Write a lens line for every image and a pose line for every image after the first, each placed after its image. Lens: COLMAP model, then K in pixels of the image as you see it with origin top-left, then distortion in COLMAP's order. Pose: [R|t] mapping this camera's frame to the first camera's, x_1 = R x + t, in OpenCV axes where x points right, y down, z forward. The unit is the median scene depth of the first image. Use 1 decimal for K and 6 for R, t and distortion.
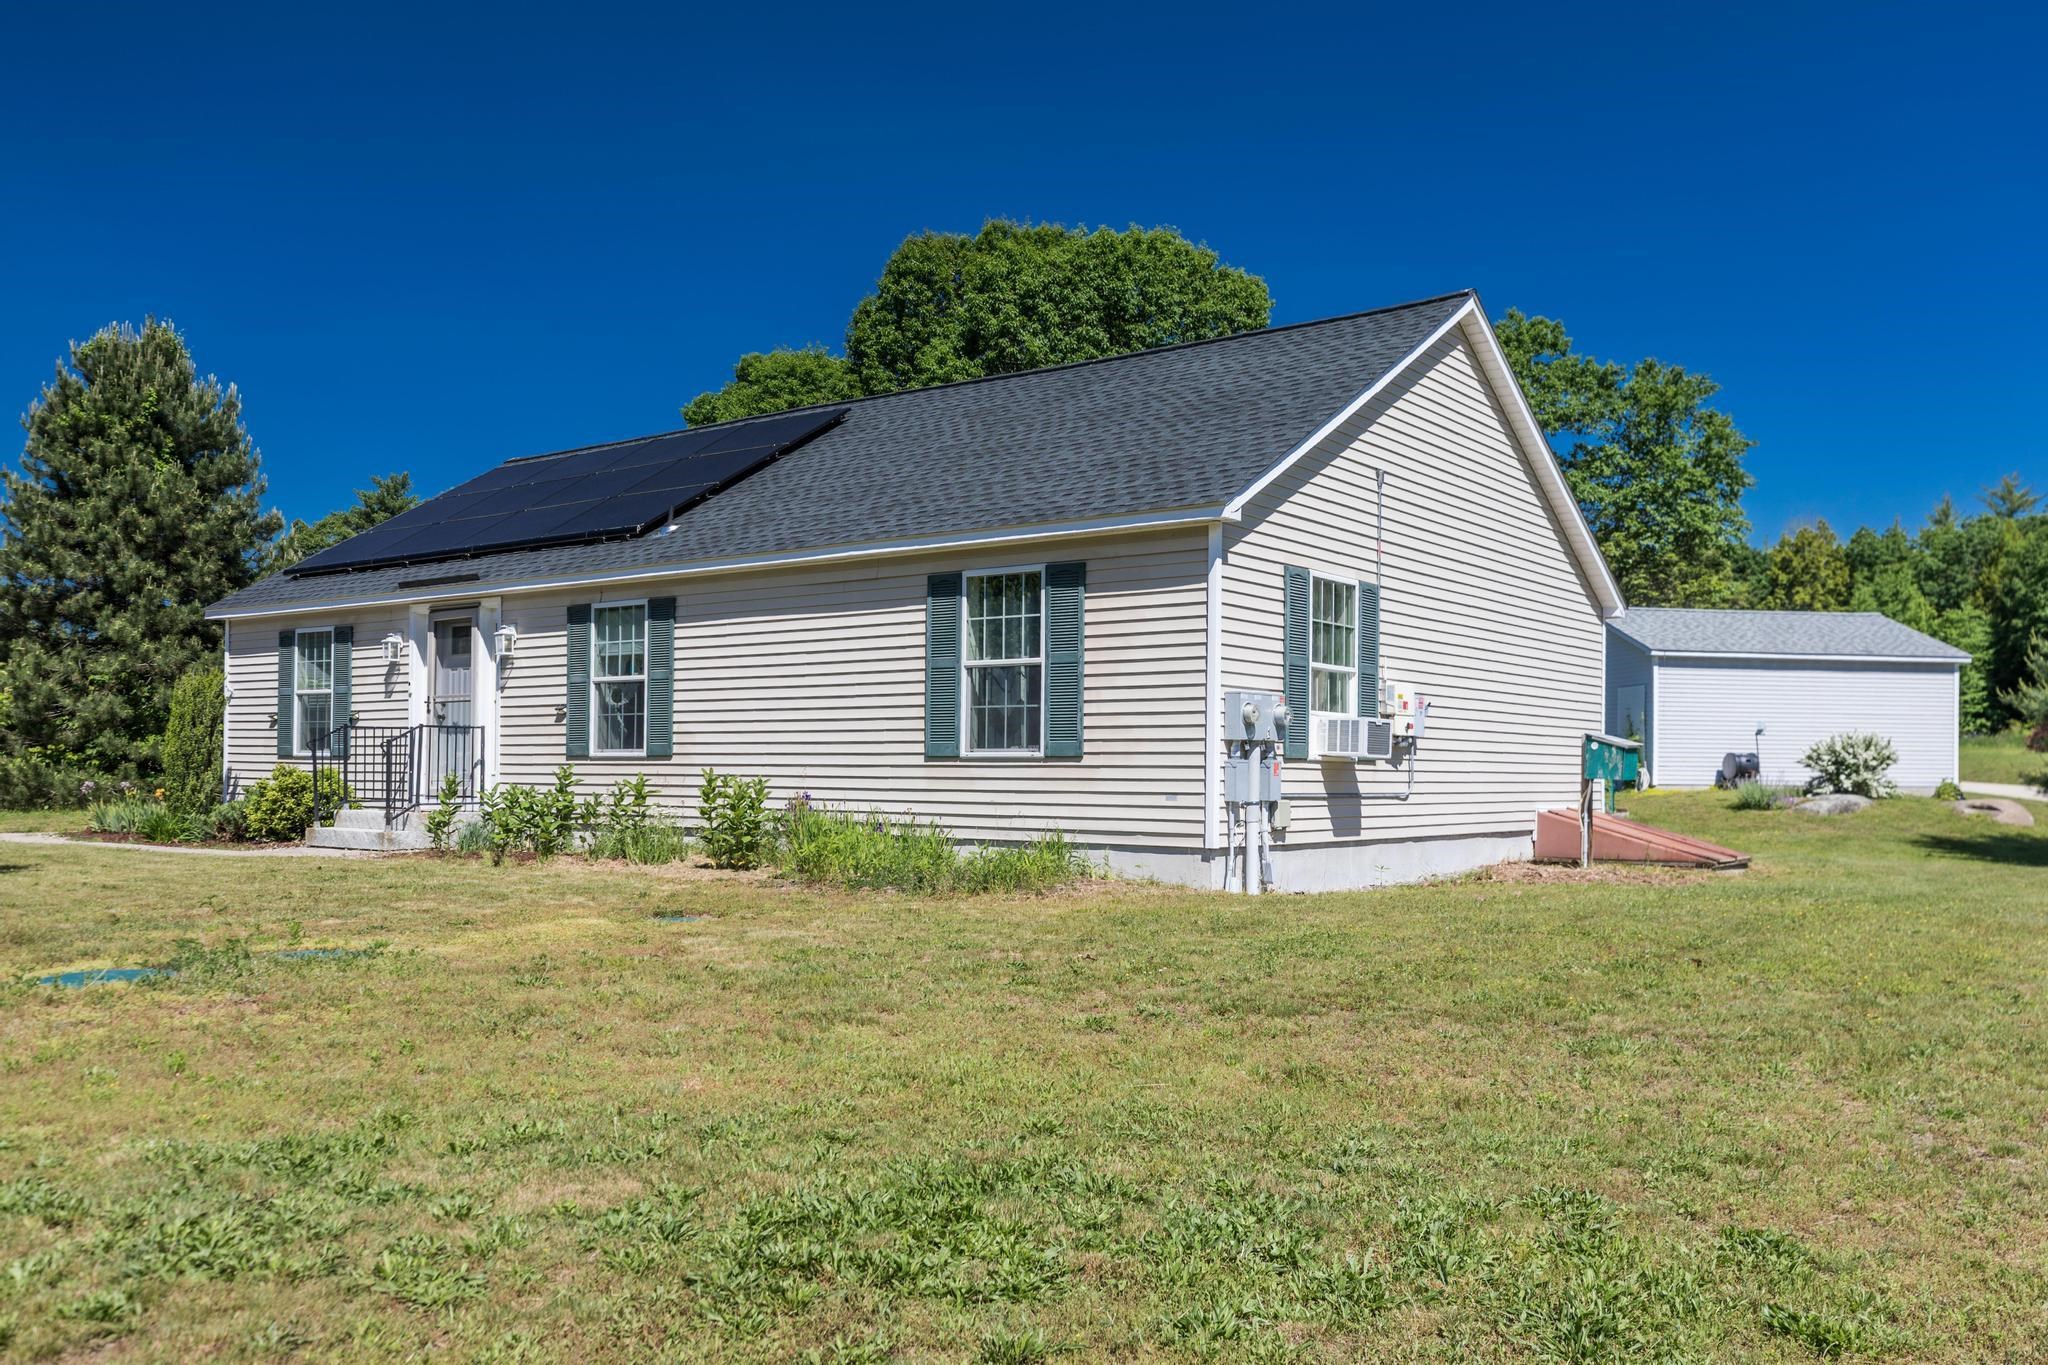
lens RADIAL K [[1647.3, 0, 1024.0], [0, 1647.3, 682.5], [0, 0, 1]] dist [-0.005929, 0.000164]
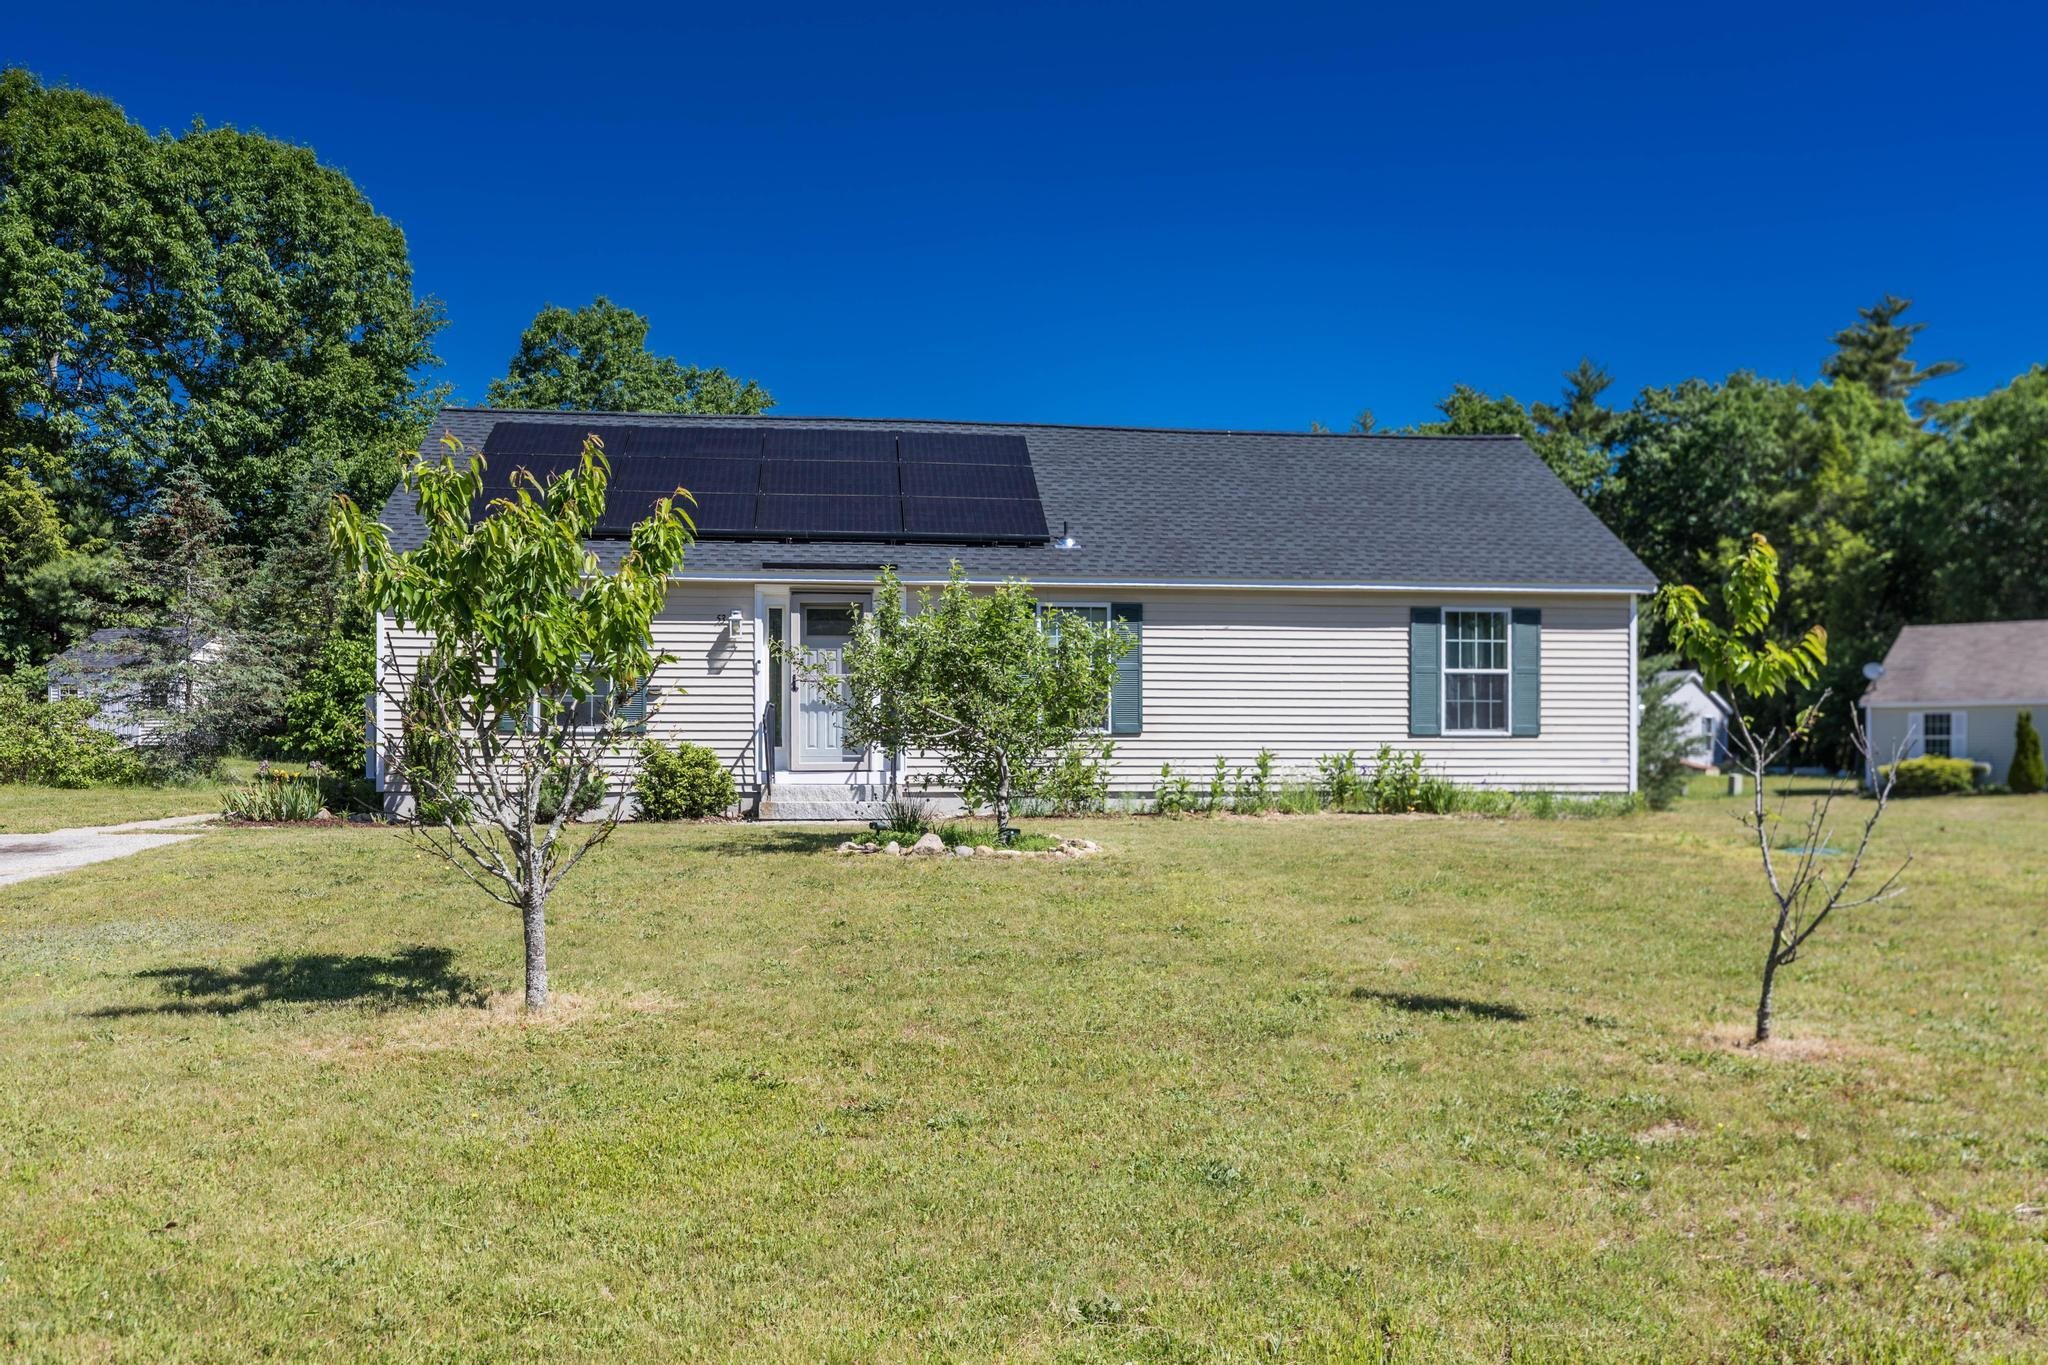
lens RADIAL K [[1809.8, 0, 1024.0], [0, 1809.8, 682.5], [0, 0, 1]] dist [0.006057, 0.006524]
pose [[0.722366, 0.025767, 0.691031, -1.042420], [-0.033244, 0.999444, -0.002515, 0.011168], [-0.690711, -0.021156, 0.722821, 0.075773]]
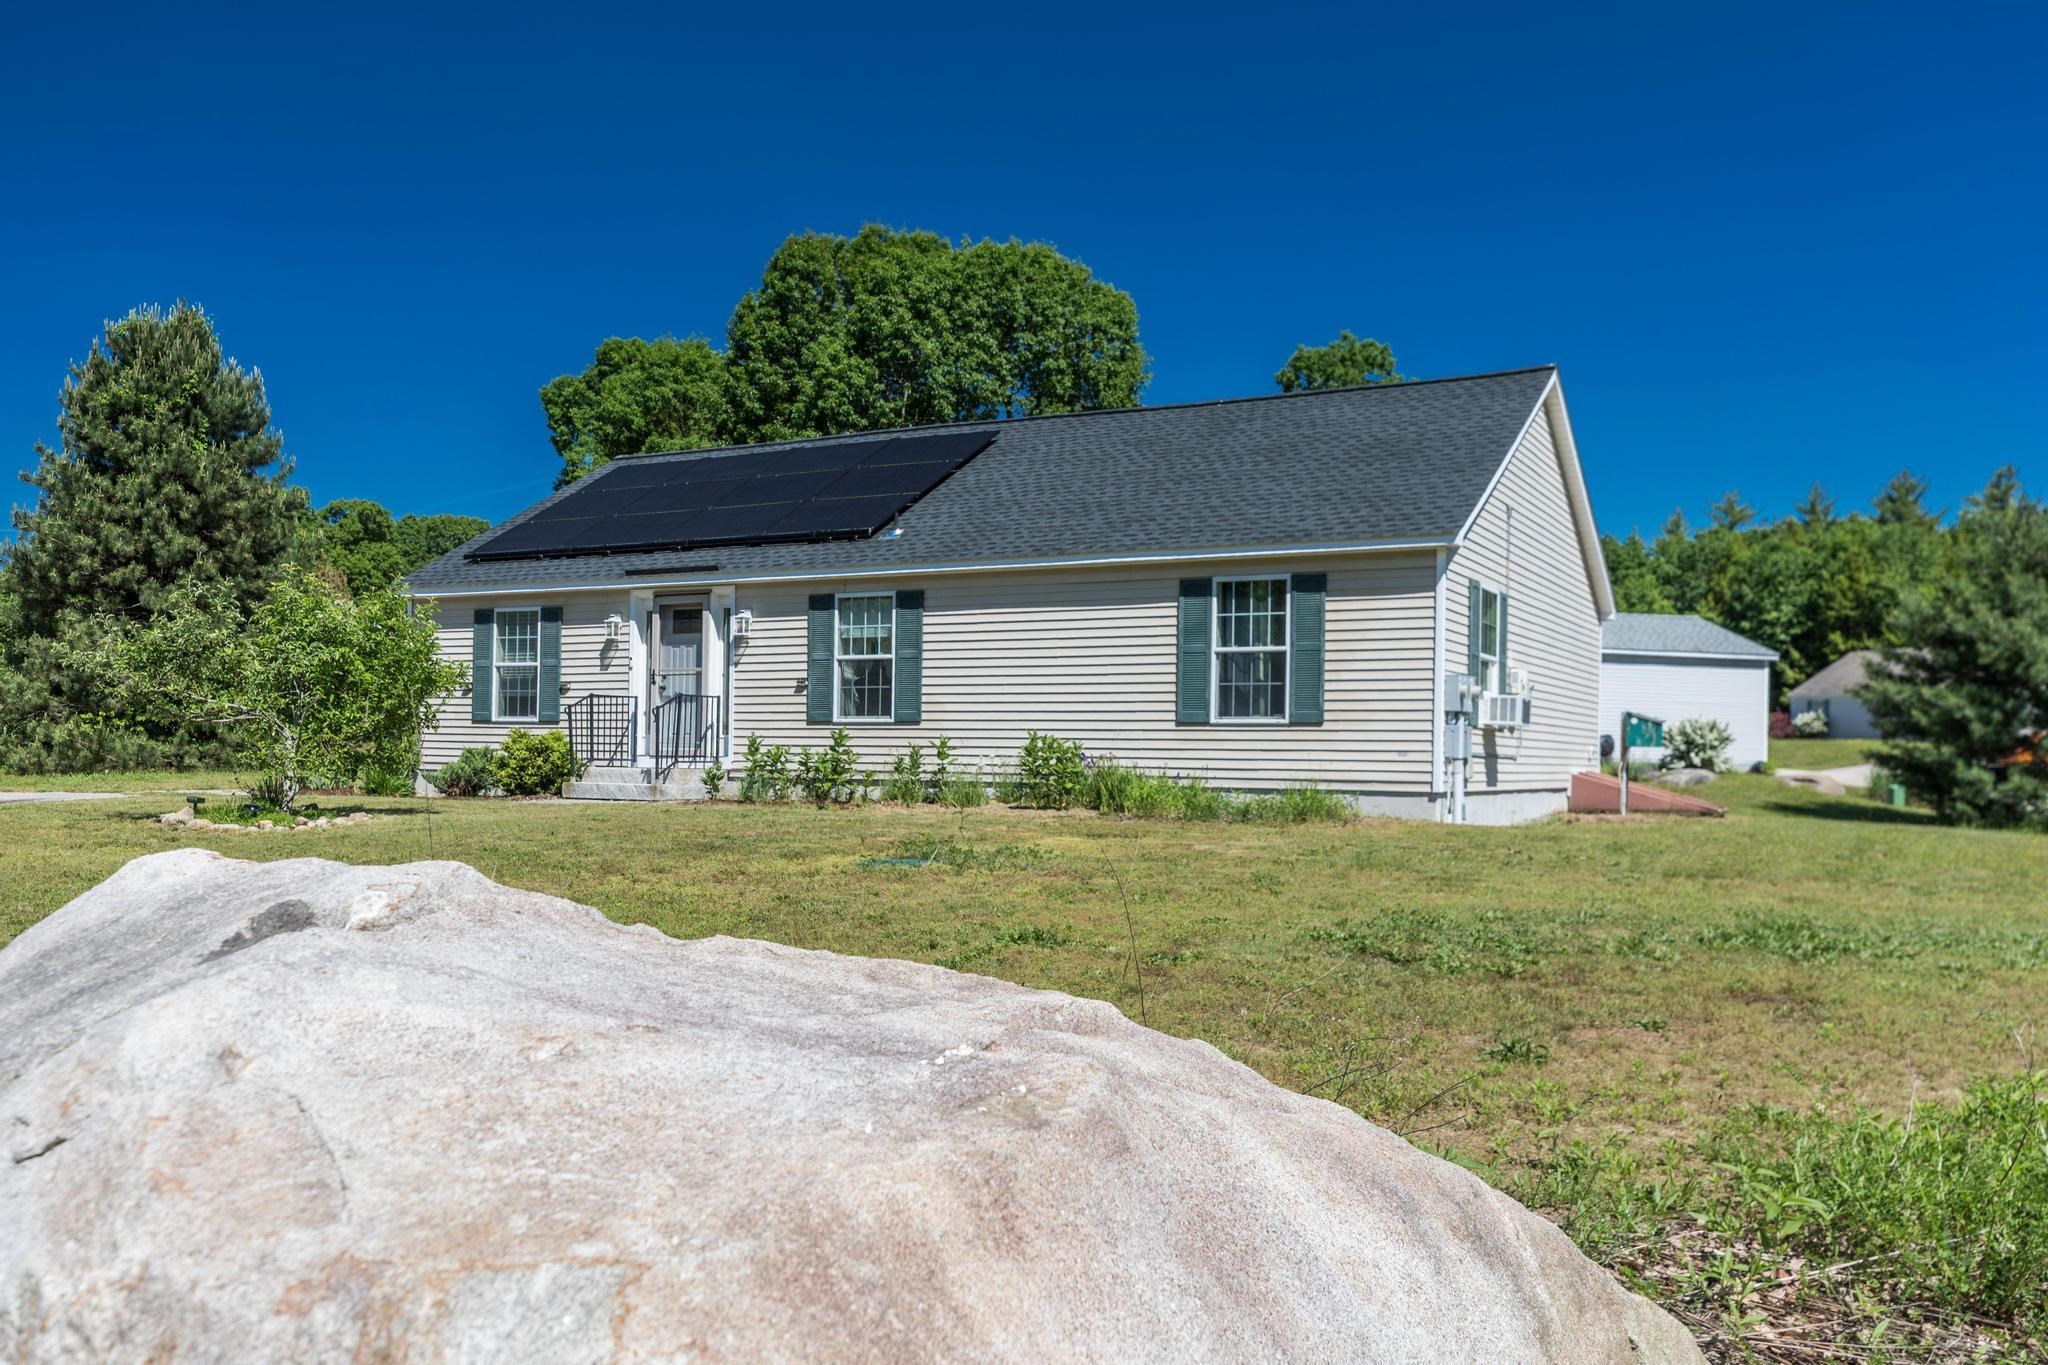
lens RADIAL K [[1628.2, 0, 1024.0], [0, 1628.2, 682.5], [0, 0, 1]] dist [-0.006880, -0.004264]
pose [[0.989225, 0.012985, 0.145829, -0.270543], [-0.014393, 0.999859, 0.008600, 0.003742], [-0.145696, -0.010606, 0.989272, -0.166091]]
